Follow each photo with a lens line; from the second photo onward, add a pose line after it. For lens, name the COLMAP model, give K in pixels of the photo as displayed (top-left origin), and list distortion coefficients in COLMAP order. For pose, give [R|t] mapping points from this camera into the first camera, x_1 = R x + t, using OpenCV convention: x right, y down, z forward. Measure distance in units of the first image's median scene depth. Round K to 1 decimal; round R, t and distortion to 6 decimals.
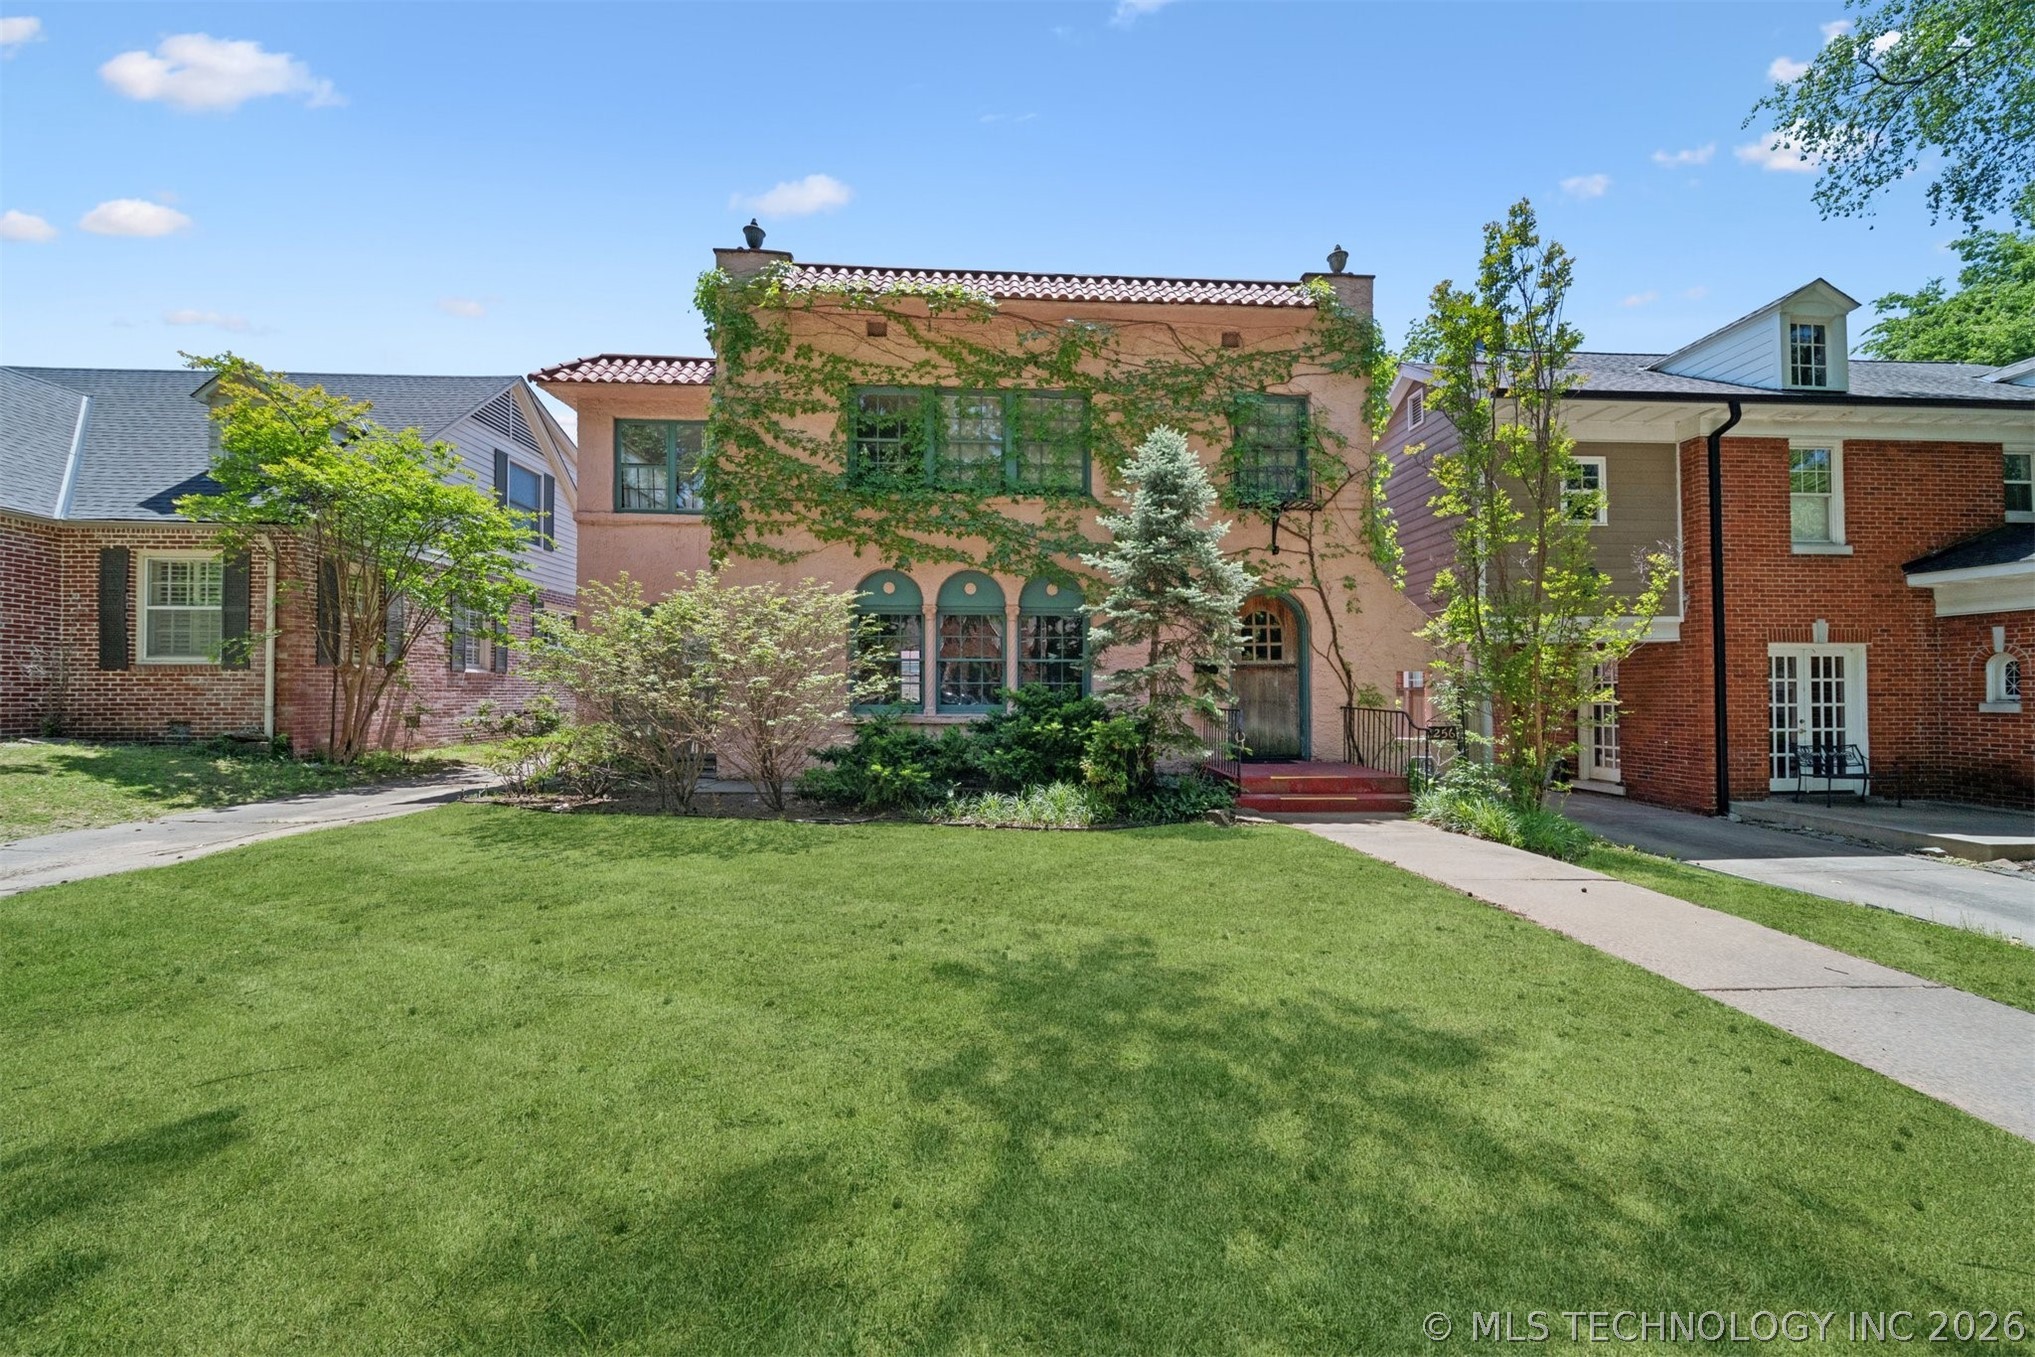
lens RADIAL K [[719.3, 0, 1025.5], [0, 719.3, 685.7], [0, 0, 1]] dist [-0.007834, -0.000067]
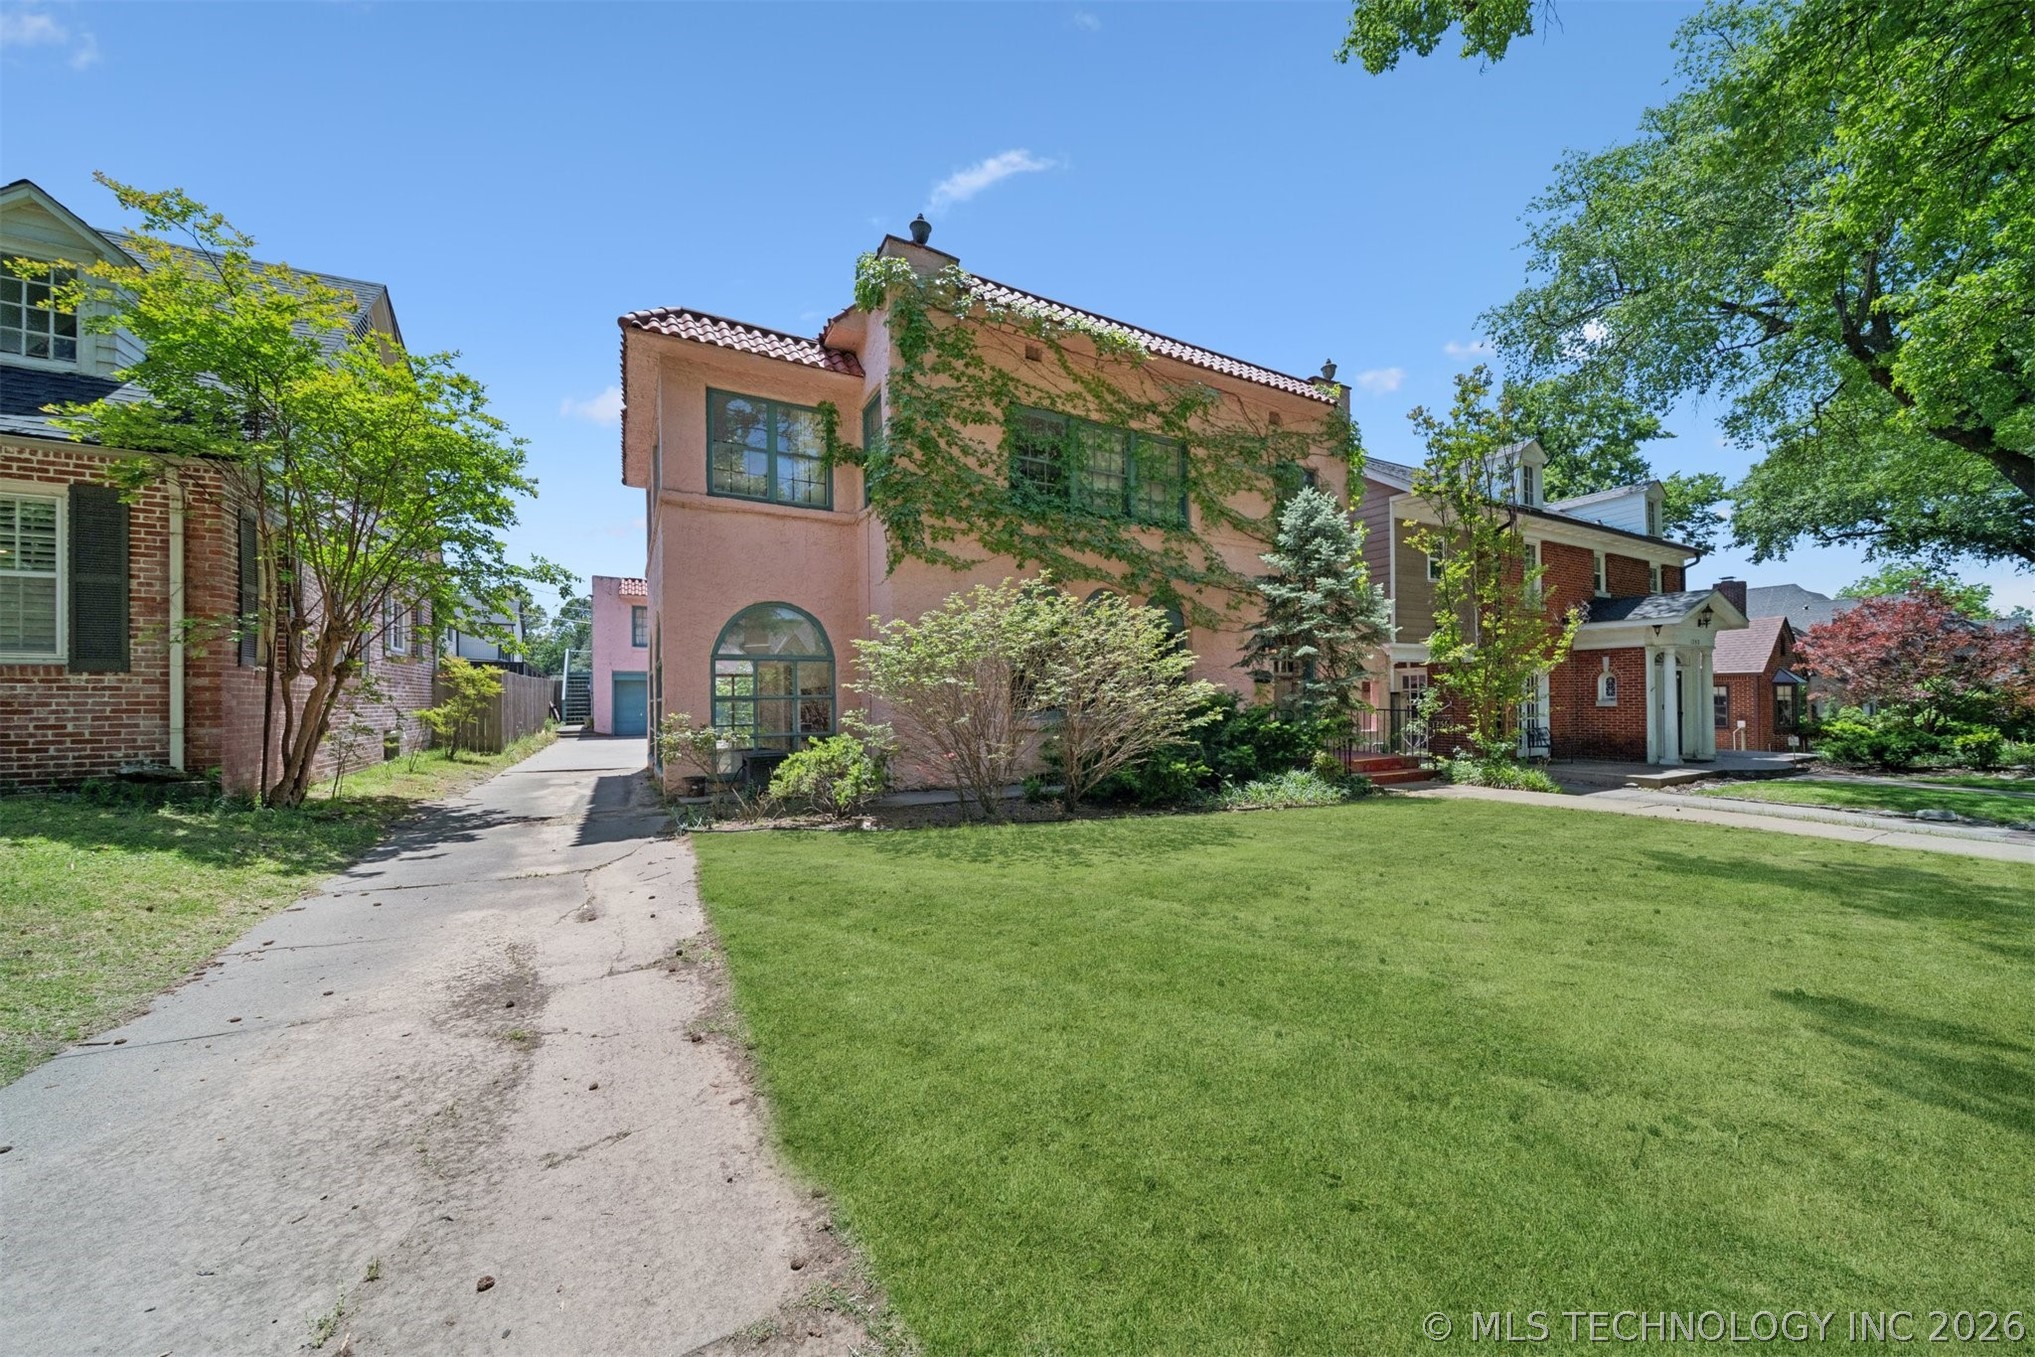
lens RADIAL K [[701.1, 0, 1014.1], [0, 701.1, 700.7], [0, 0, 1]] dist [-0.010732, -0.000279]
pose [[0.902910, -0.008487, 0.429746, -0.678977], [0.004932, 0.999944, 0.009386, 0.000865], [-0.429802, -0.006355, 0.902901, 0.086625]]
